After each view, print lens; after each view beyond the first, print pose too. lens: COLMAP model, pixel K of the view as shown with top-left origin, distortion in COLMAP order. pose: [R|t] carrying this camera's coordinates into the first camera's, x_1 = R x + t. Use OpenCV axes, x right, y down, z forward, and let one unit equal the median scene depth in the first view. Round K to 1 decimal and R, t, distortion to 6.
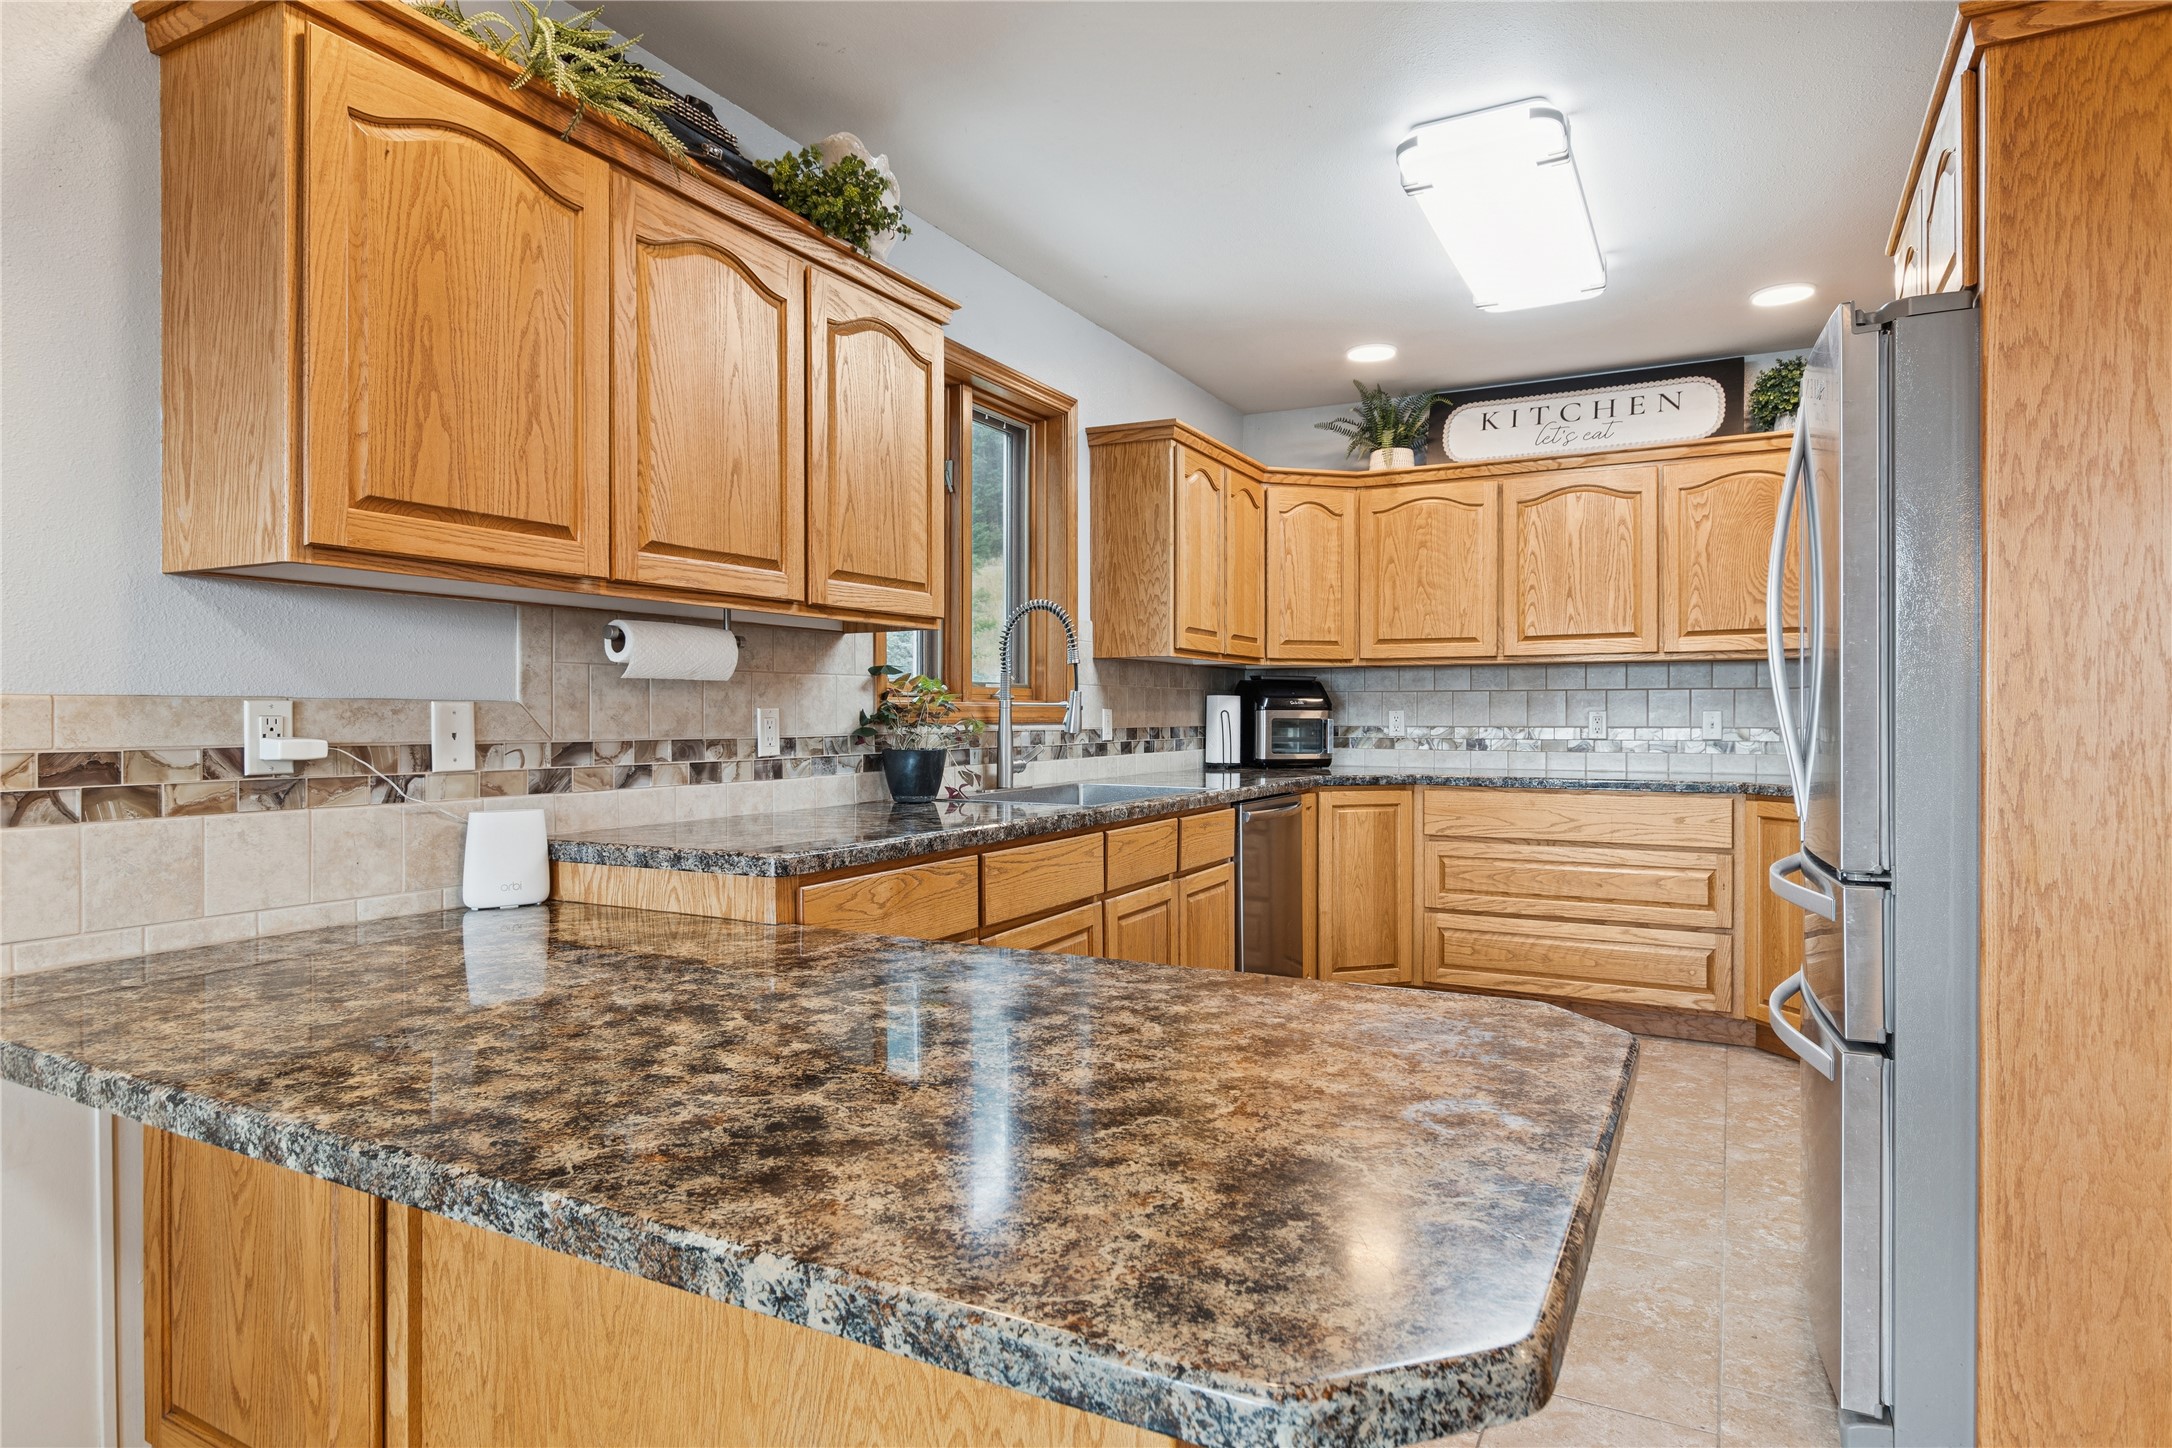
lens RADIAL K [[1224.8, 0, 1074.8], [0, 1224.8, 715.1], [0, 0, 1]] dist [0.002727, 0.000801]
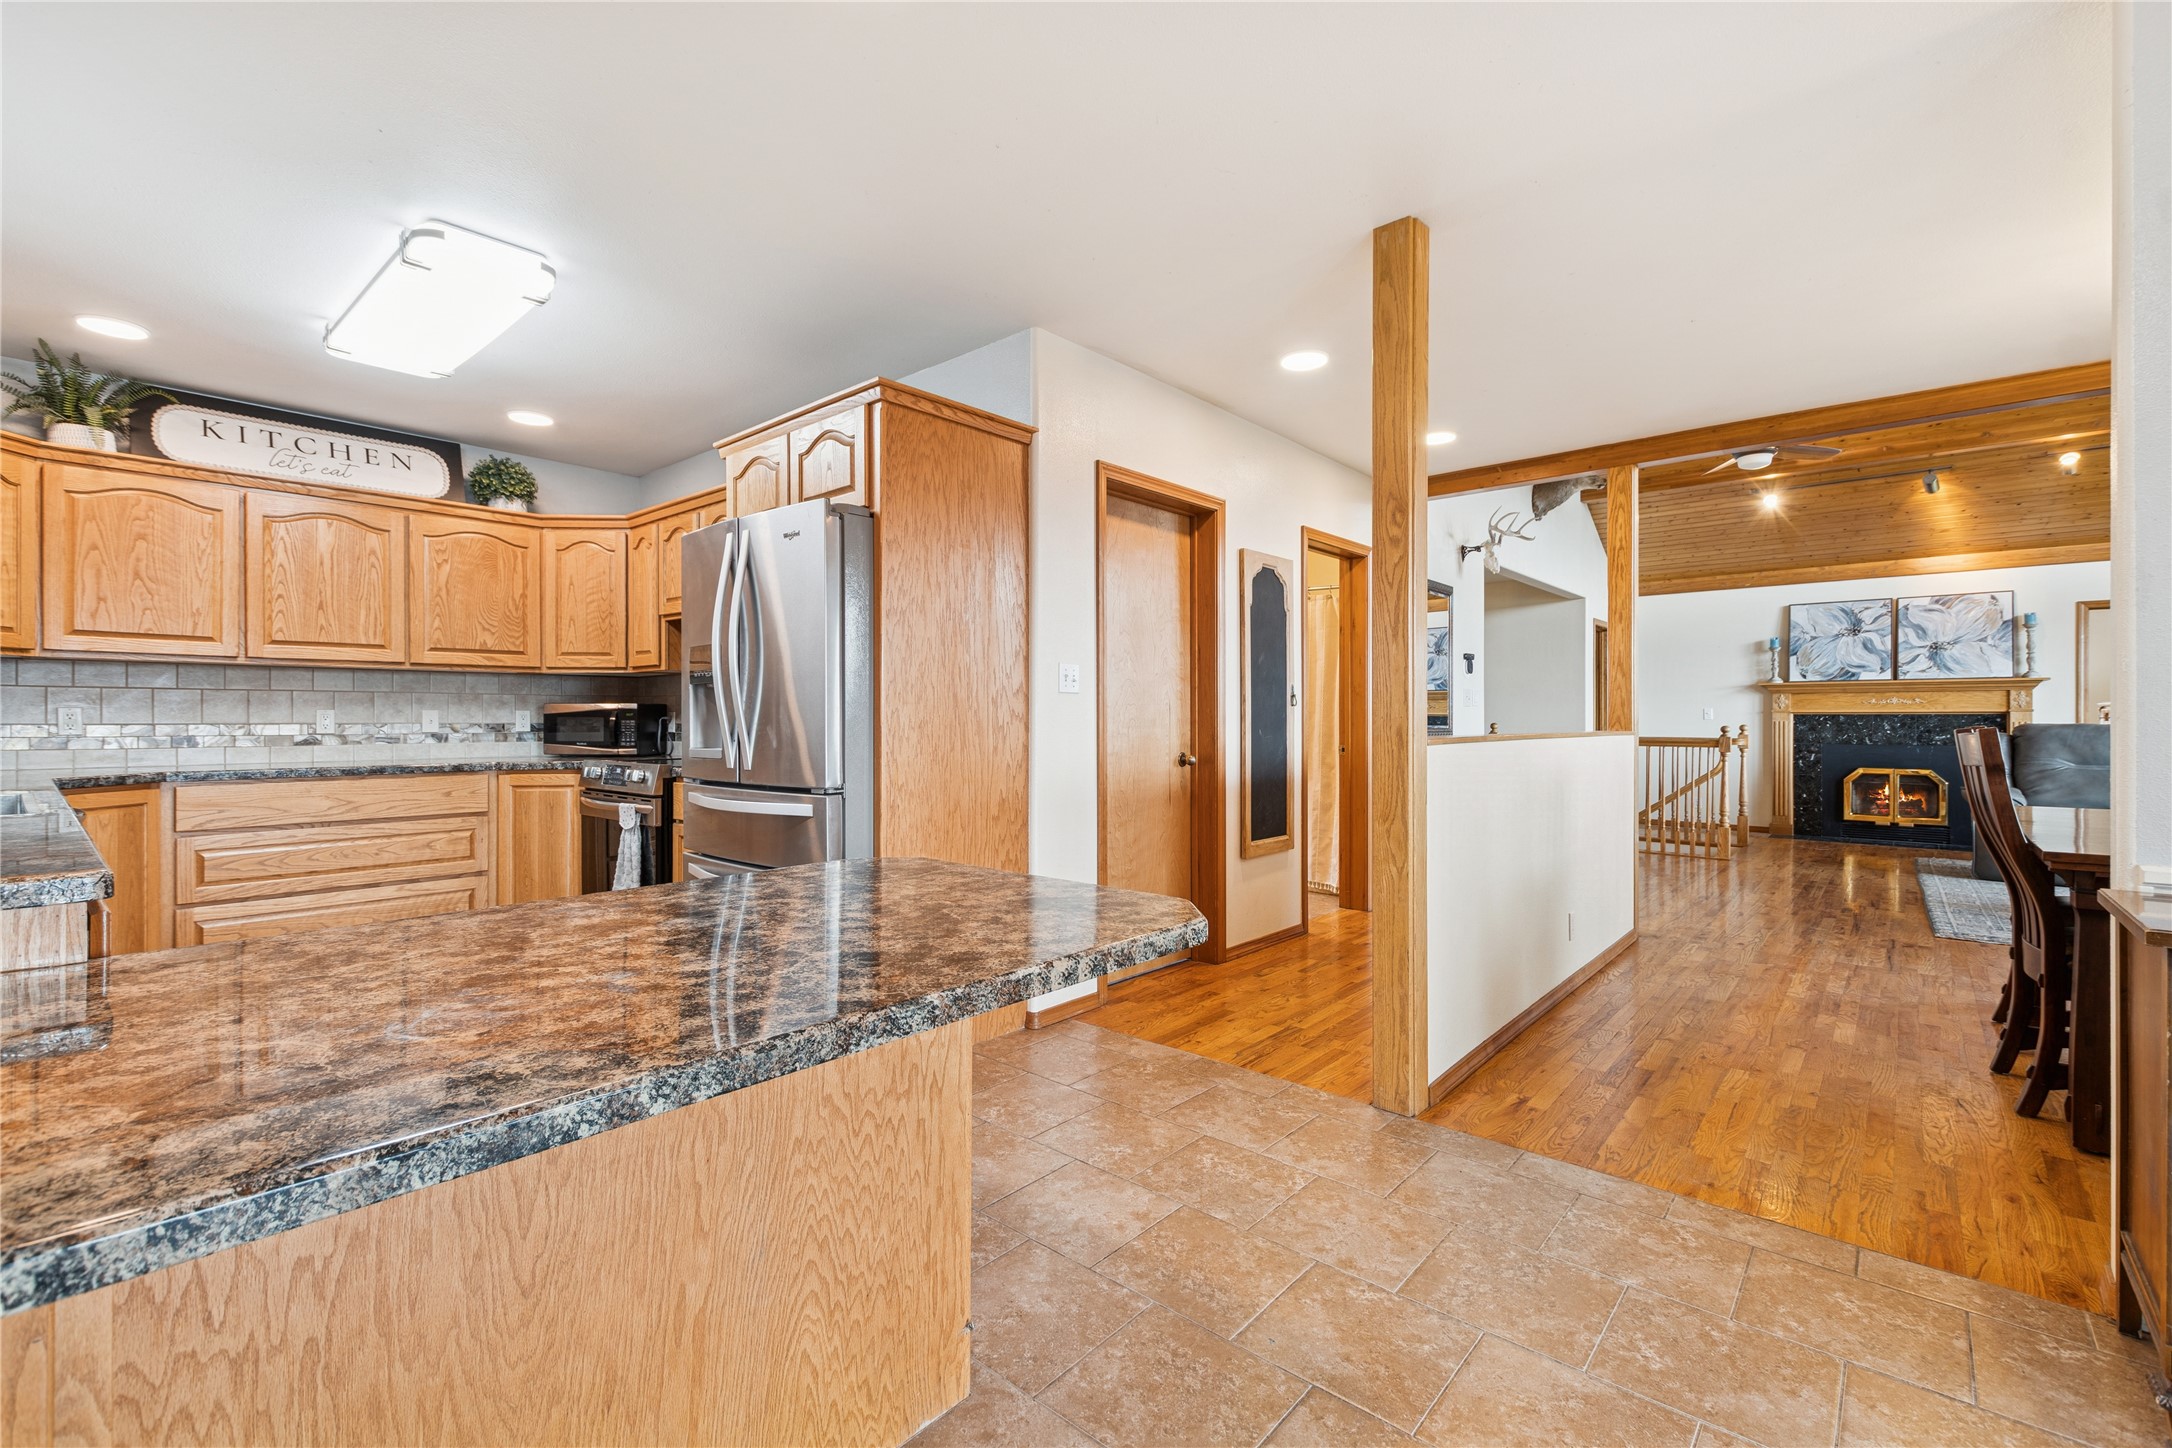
lens RADIAL K [[941.6, 0, 1096.5], [0, 941.6, 717.2], [0, 0, 1]] dist [0.009318, -0.004470]
pose [[0.220875, 0.002252, 0.975300, -0.310639], [0.001066, 0.999996, -0.002551, 0.007524], [-0.975302, 0.001603, 0.220872, 0.104922]]
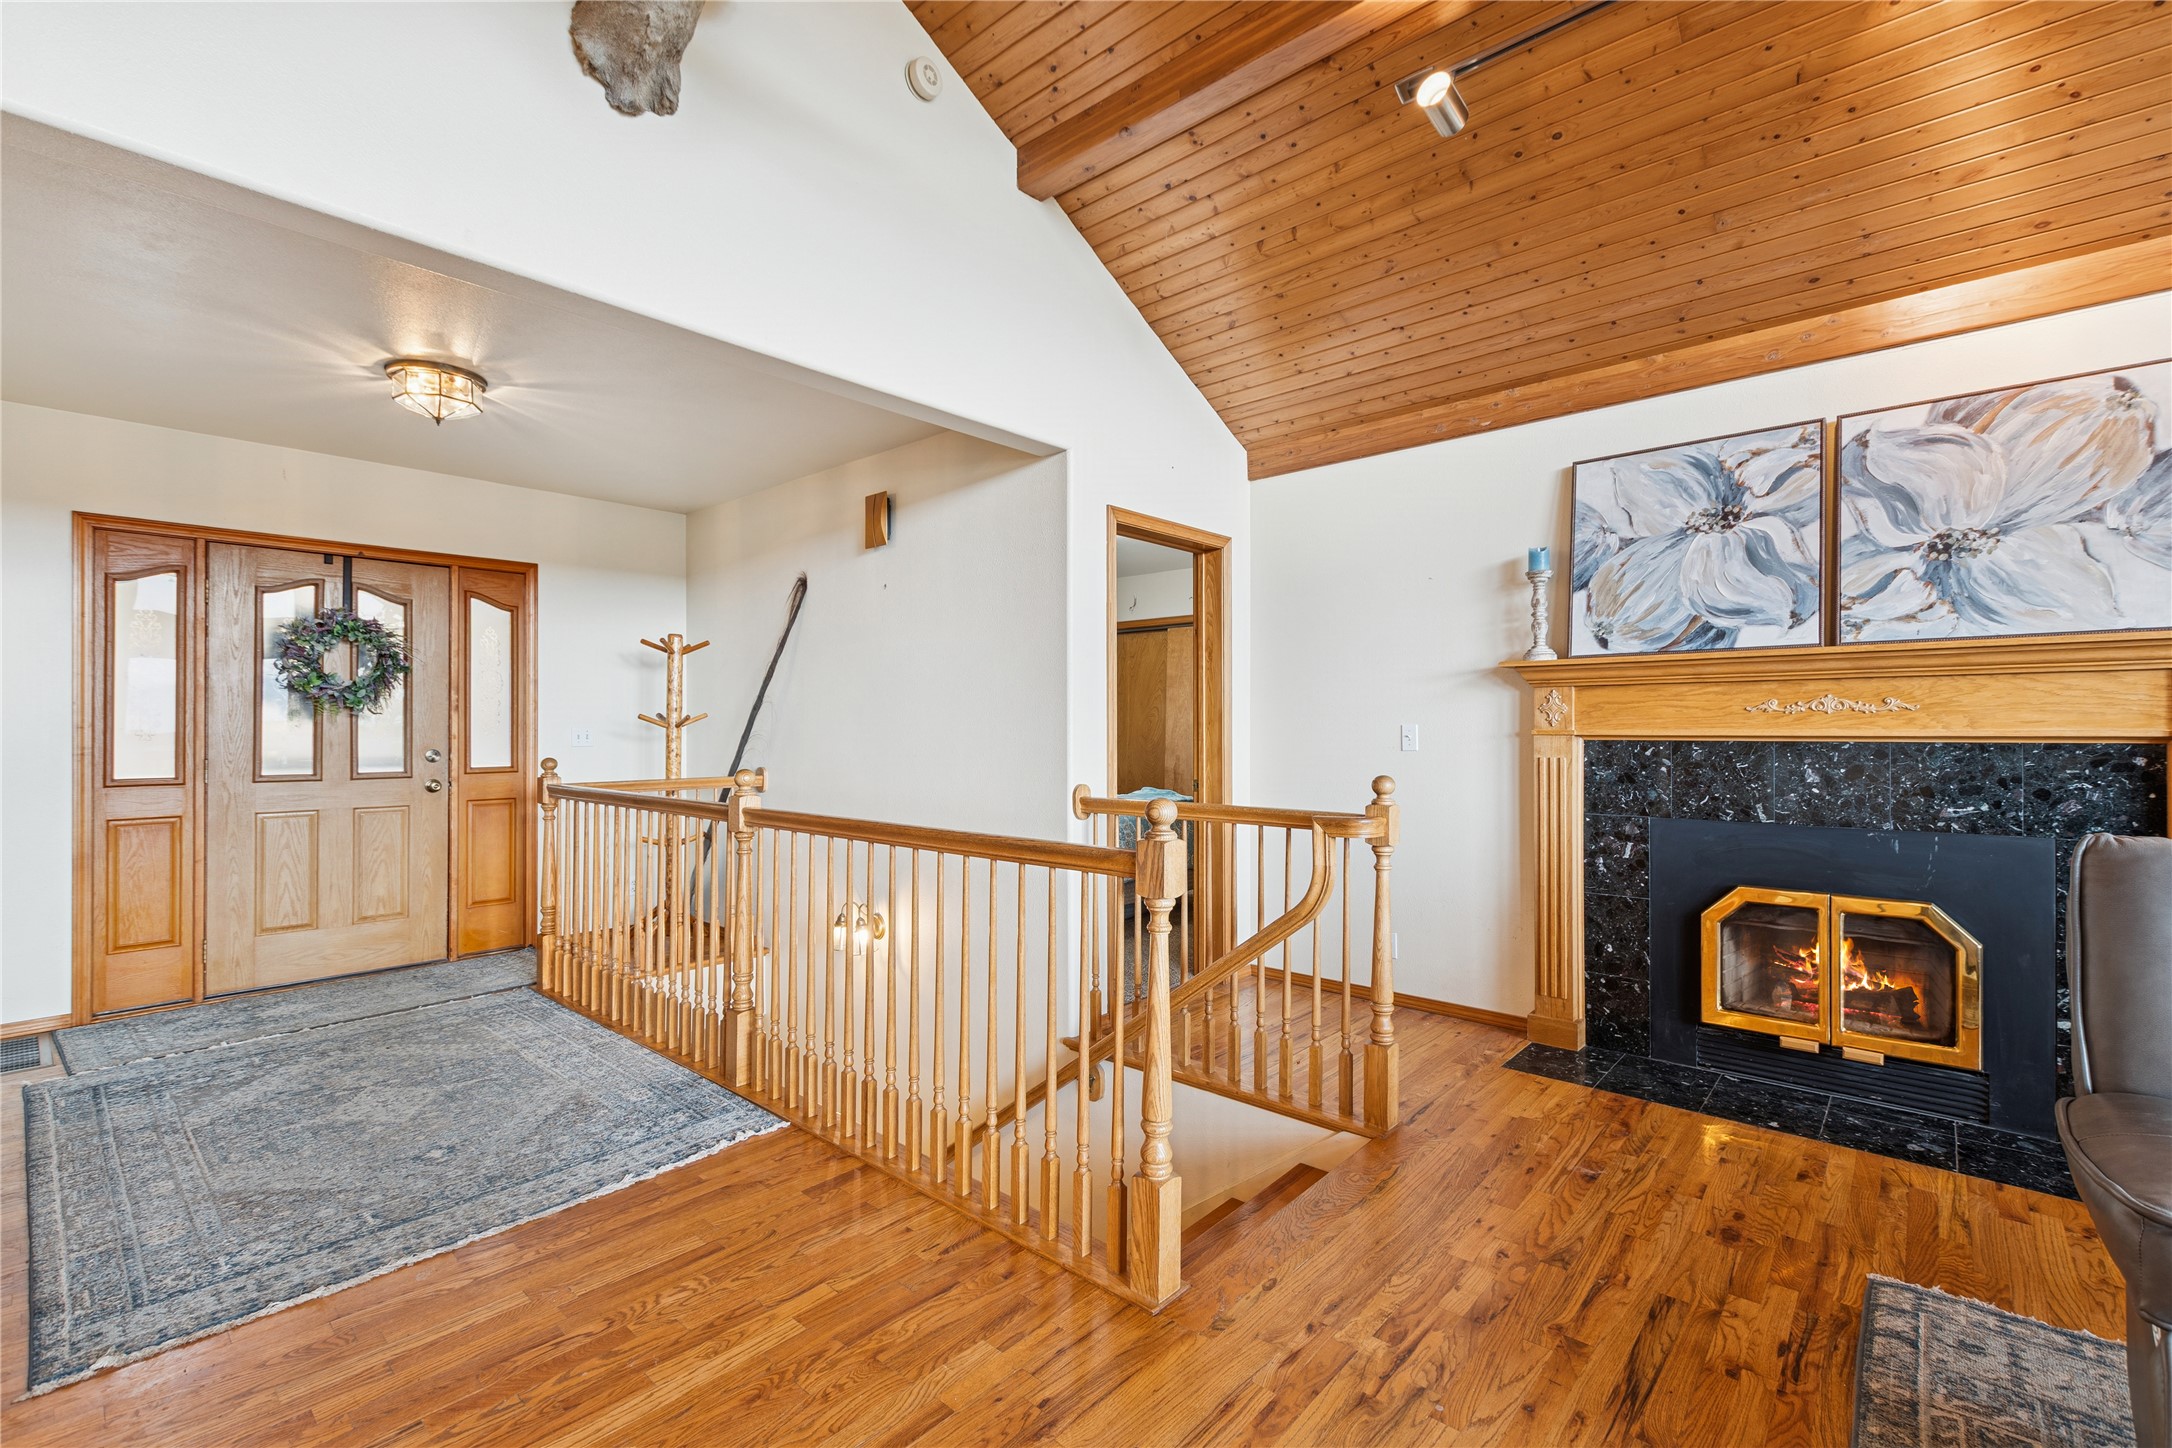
lens RADIAL K [[941.6, 0, 1098.6], [0, 941.6, 725.6], [0, 0, 1]] dist [0.009318, -0.004470]
pose [[0.230478, 0.000679, 0.973077, 1.114930], [0.005200, 0.999985, -0.001929, -0.014548], [-0.973064, 0.005505, 0.230471, -0.684368]]
